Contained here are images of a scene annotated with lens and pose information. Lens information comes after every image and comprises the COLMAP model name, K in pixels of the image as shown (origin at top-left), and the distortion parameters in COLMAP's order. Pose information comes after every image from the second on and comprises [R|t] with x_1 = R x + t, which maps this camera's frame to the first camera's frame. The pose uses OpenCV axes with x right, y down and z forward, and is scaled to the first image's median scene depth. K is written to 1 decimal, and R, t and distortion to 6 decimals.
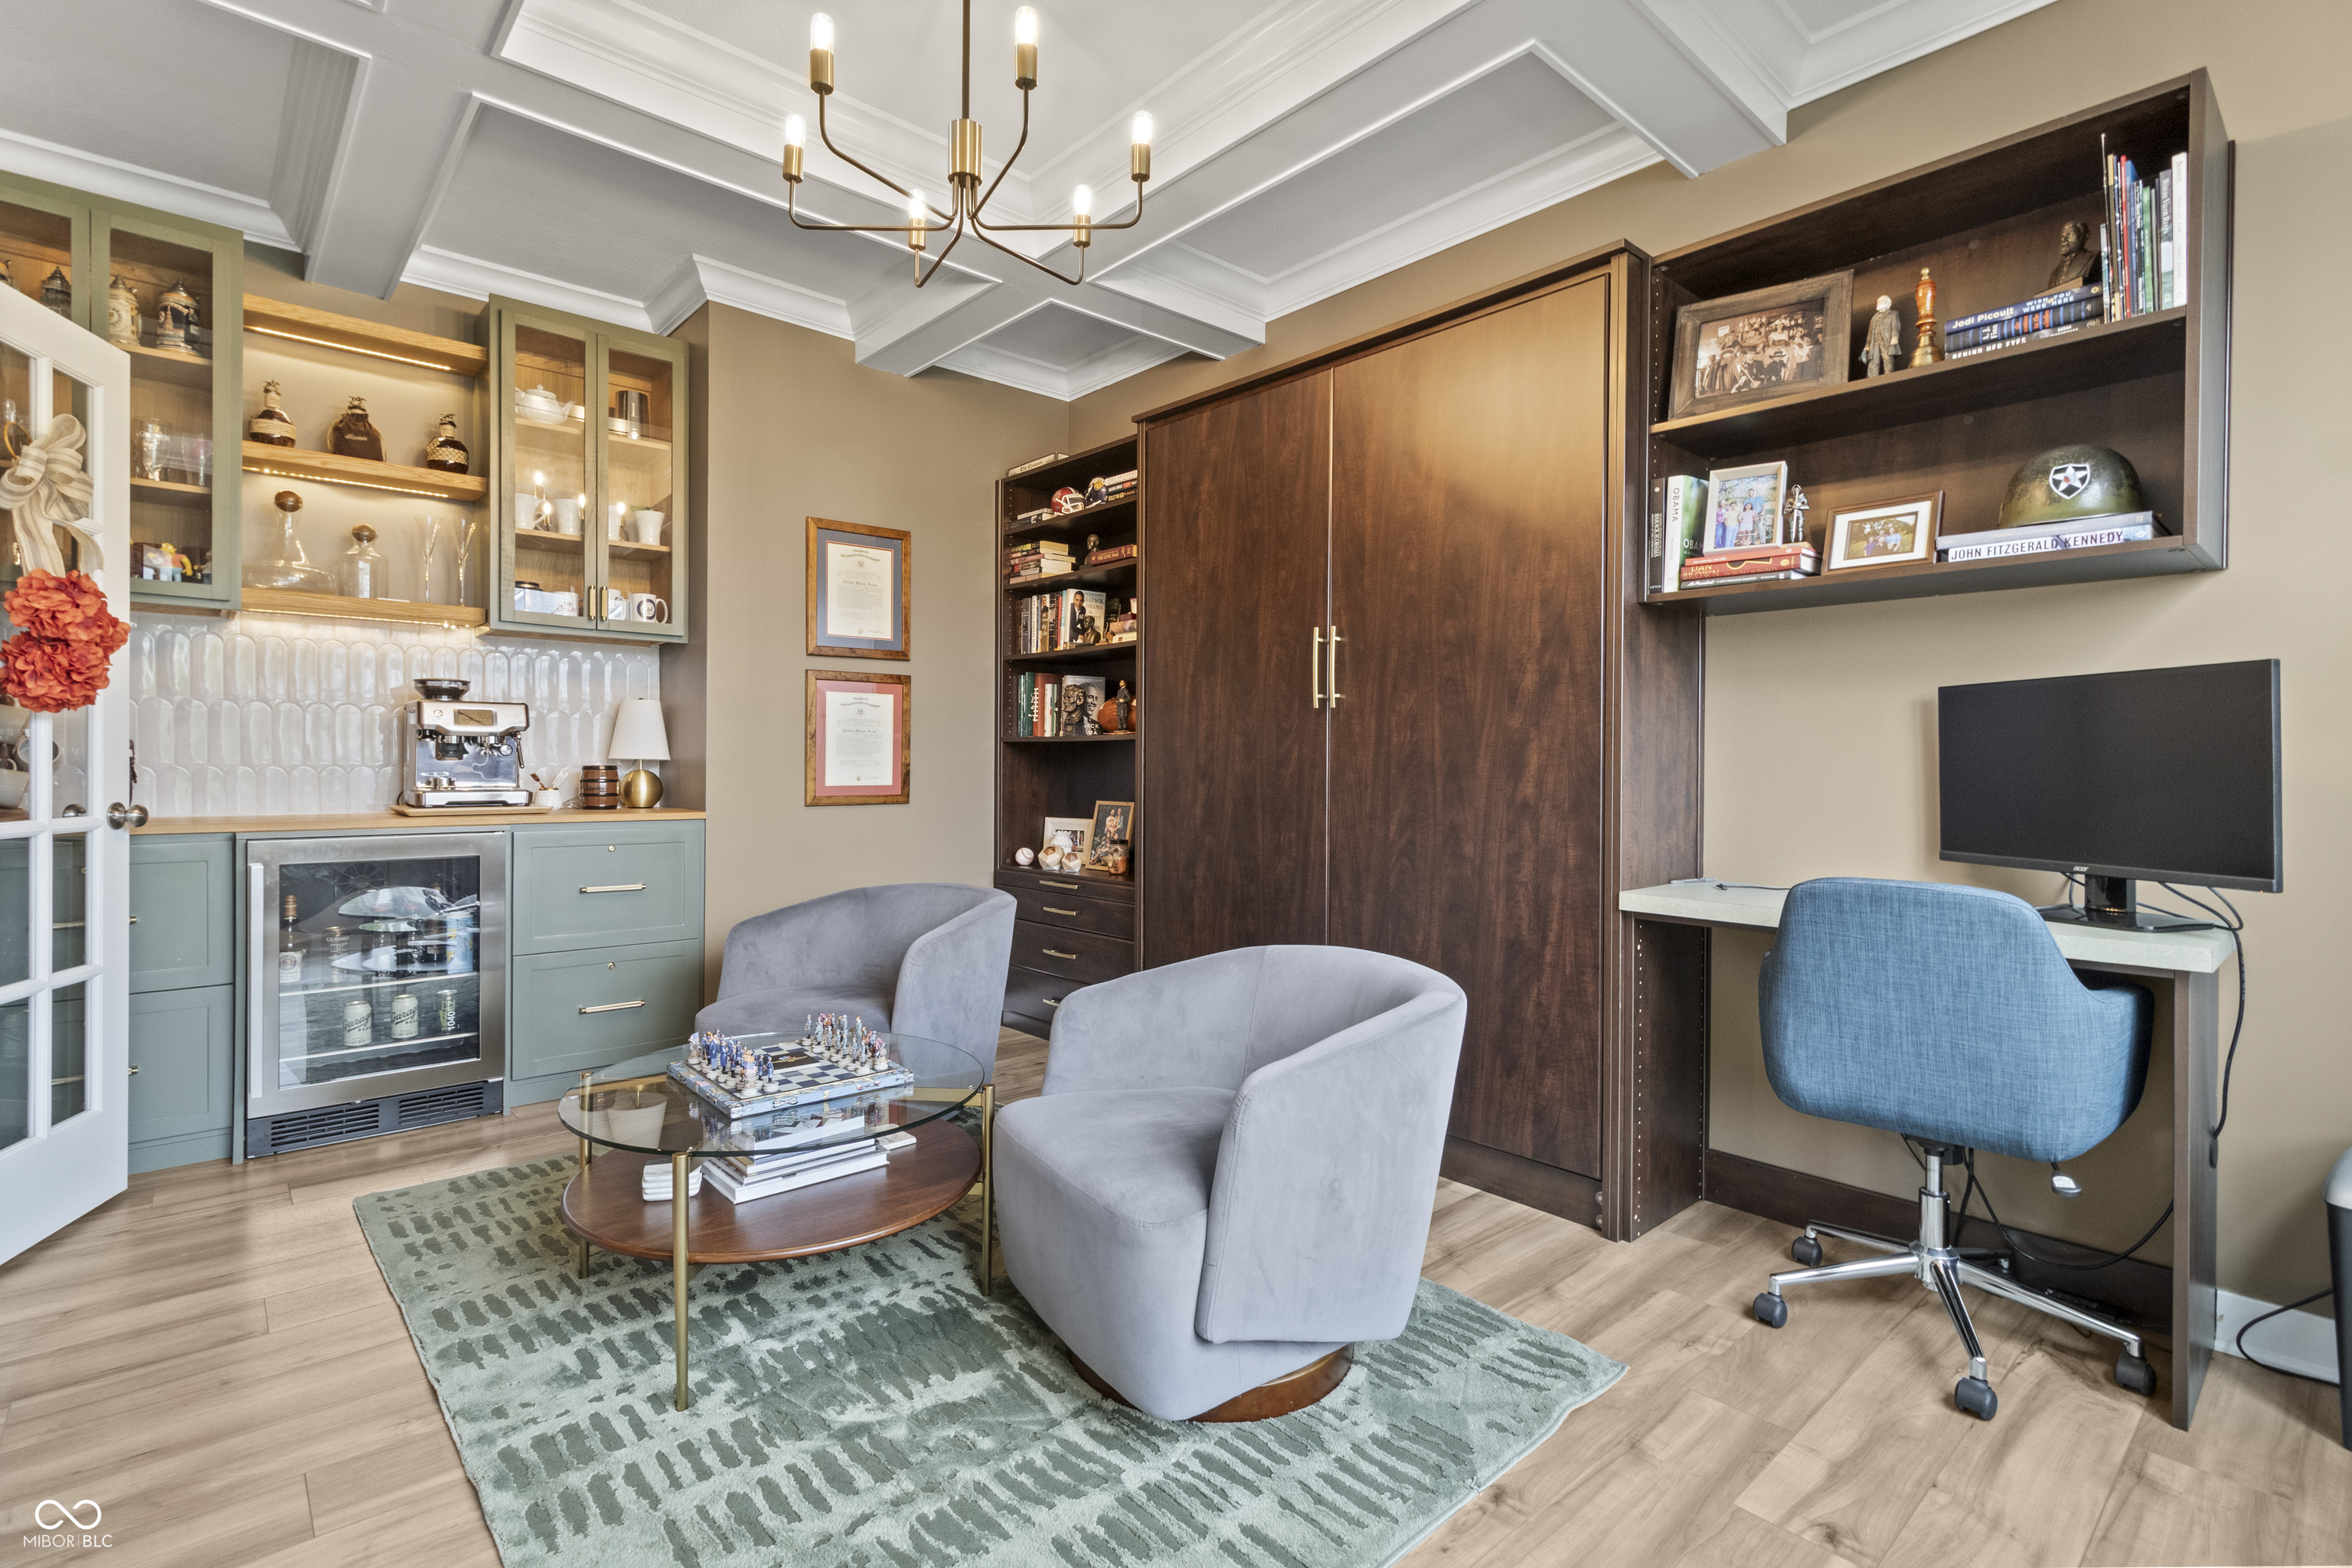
lens RADIAL K [[1097.4, 0, 1167.4], [0, 1097.4, 769.8], [0, 0, 1]] dist [0.000842, 0.000029]
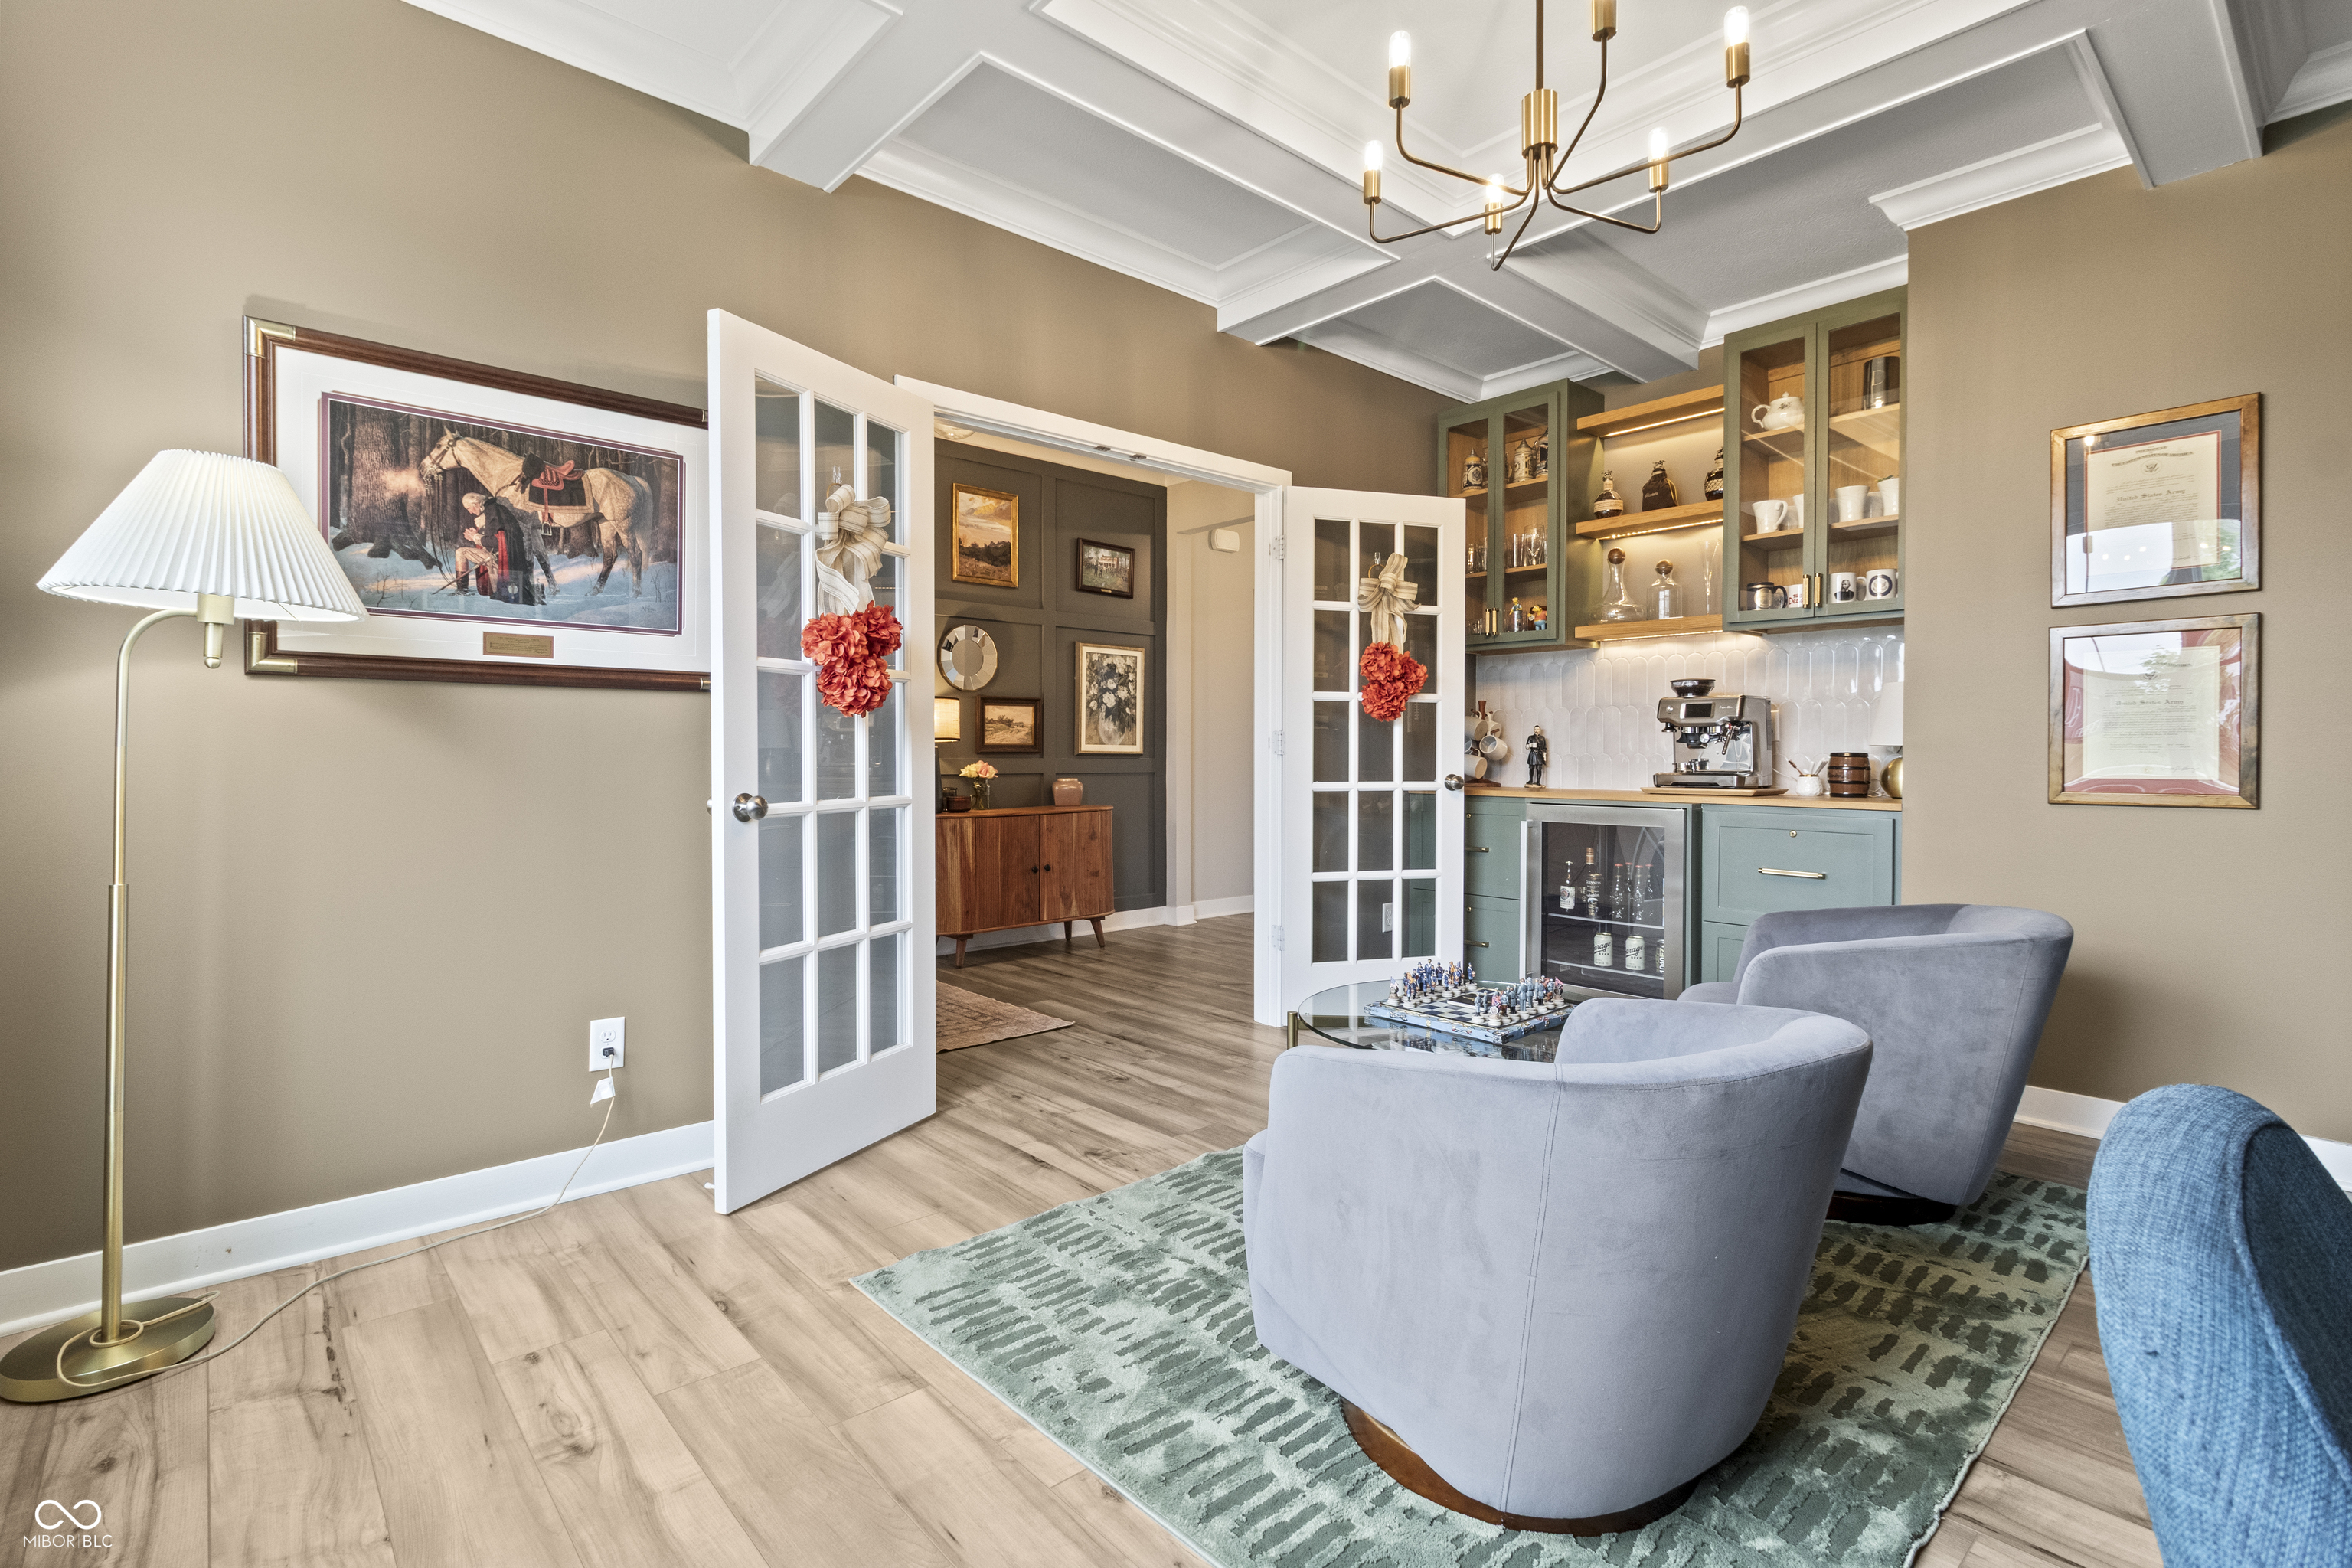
lens RADIAL K [[1097.4, 0, 1167.4], [0, 1097.4, 769.8], [0, 0, 1]] dist [0.000842, 0.000029]
pose [[-0.005286, 0.008589, -0.999949, 0.528697], [-0.008539, 0.999926, 0.008634, 0.009348], [0.999950, 0.008584, -0.005212, 0.441000]]
